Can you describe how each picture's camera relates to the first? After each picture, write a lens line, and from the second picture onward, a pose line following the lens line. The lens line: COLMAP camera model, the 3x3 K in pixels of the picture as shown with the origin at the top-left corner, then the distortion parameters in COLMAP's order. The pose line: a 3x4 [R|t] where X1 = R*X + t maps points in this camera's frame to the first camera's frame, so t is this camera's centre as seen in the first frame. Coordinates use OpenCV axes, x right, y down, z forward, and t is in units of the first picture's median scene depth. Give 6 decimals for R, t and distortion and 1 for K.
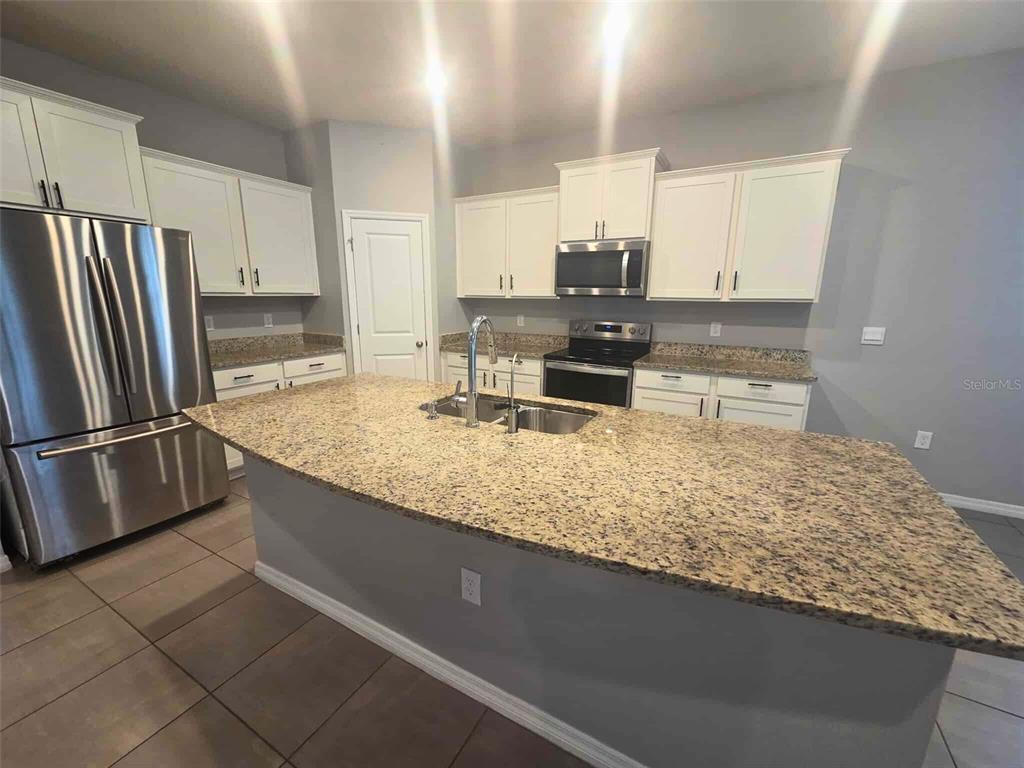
lens RADIAL K [[423.3, 0, 514.4], [0, 423.3, 386.7], [0, 0, 1]] dist [0.002529, -0.000258]
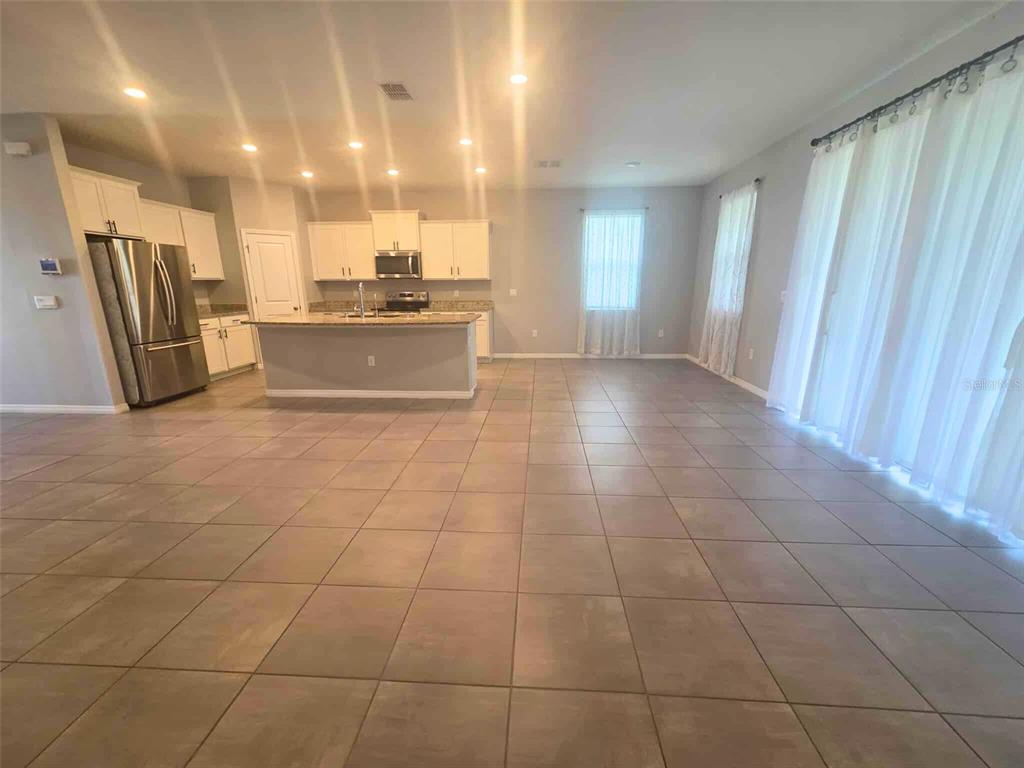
lens RADIAL K [[423.3, 0, 514.6], [0, 423.3, 391.9], [0, 0, 1]] dist [0.002529, -0.000258]
pose [[0.901403, -0.120139, 0.415981, -0.217946], [0.105005, 0.992710, 0.059164, 0.271840], [-0.420056, -0.009651, 0.907447, -1.106698]]
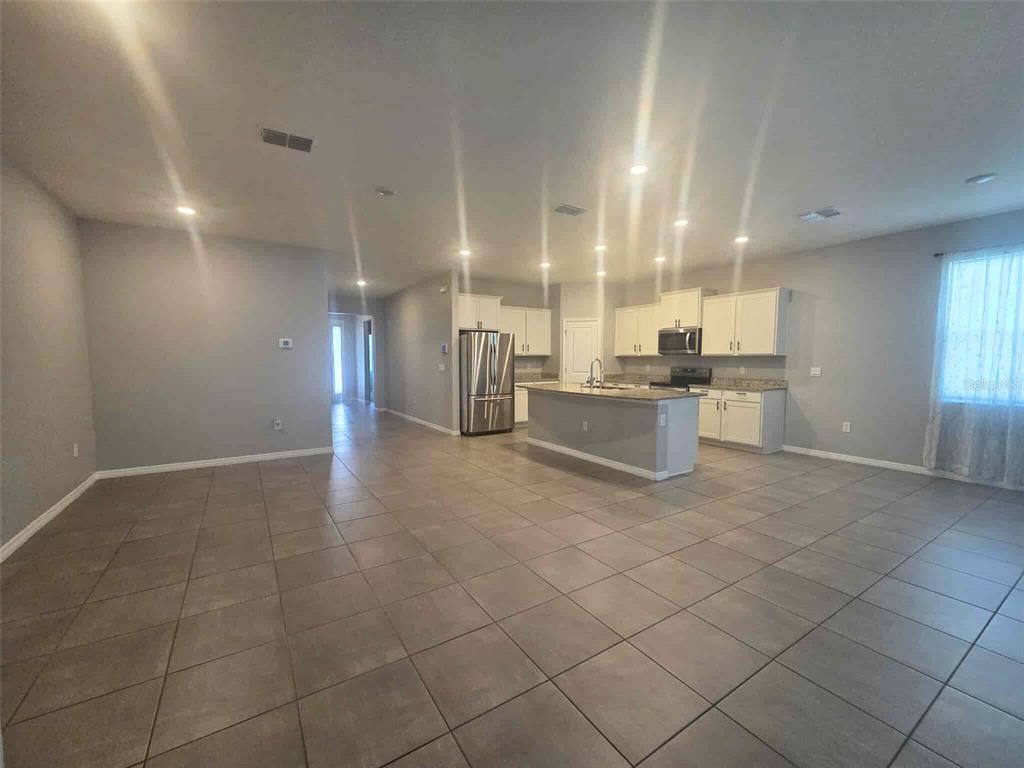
lens RADIAL K [[423.3, 0, 511.7], [0, 423.3, 387.6], [0, 0, 1]] dist [0.002529, -0.000258]
pose [[0.881001, 0.026128, -0.472392, 0.475729], [-0.095738, 0.987663, -0.123920, 0.283013], [0.463326, 0.154400, 0.872634, -1.157235]]
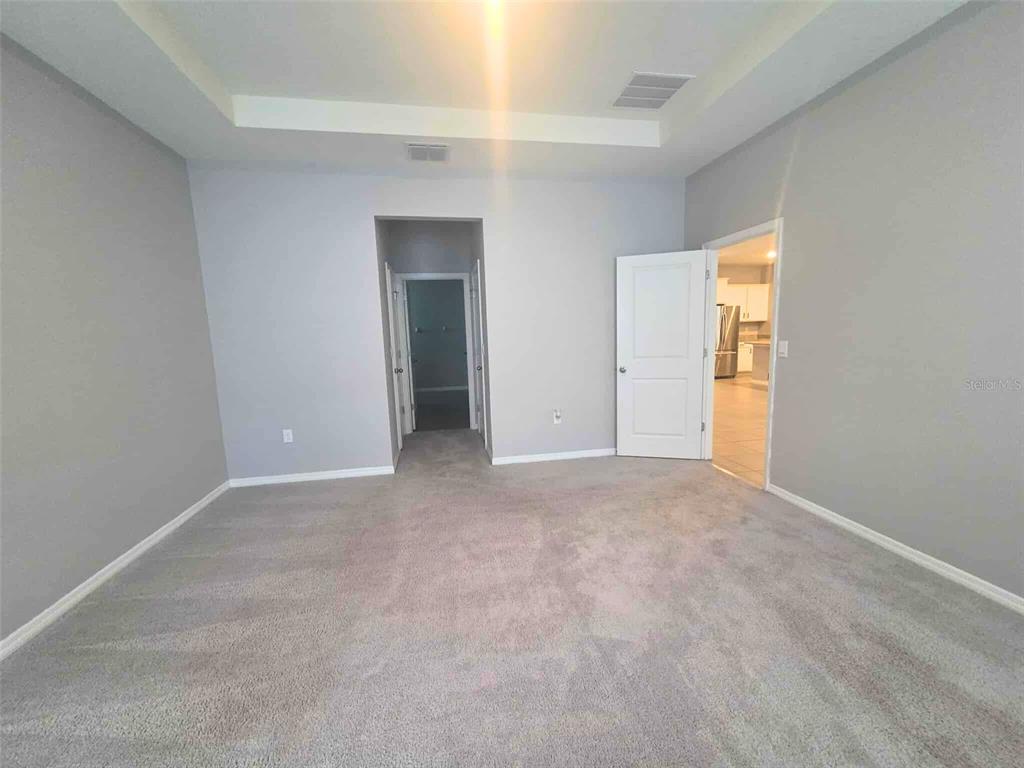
lens RADIAL K [[423.3, 0, 511.4], [0, 423.3, 381.8], [0, 0, 1]] dist [0.002529, -0.000258]
pose [[0.658740, 0.077628, -0.748356, 0.656152], [-0.134983, 0.990718, -0.016051, 0.539190], [0.740163, 0.111589, 0.663104, -2.436305]]
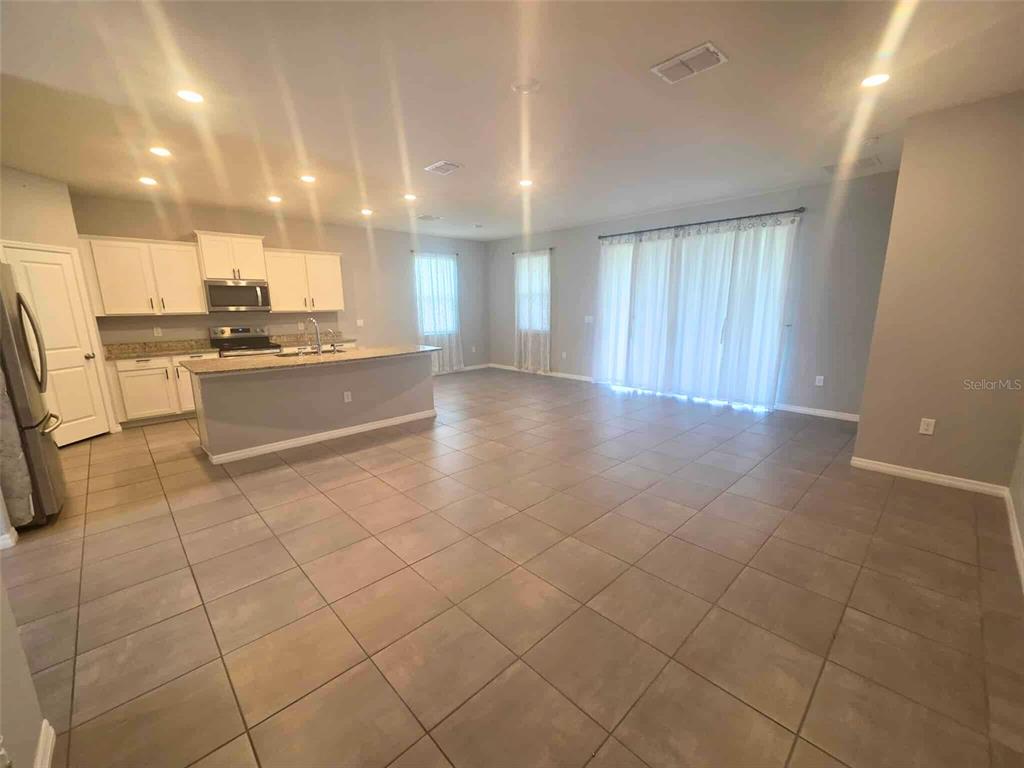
lens RADIAL K [[423.3, 0, 515.3], [0, 423.3, 393.4], [0, 0, 1]] dist [0.002529, -0.000258]
pose [[0.288100, -0.211135, 0.934035, -1.210303], [0.220631, 0.963784, 0.149807, 0.099664], [-0.931837, 0.162918, 0.324249, -0.565893]]
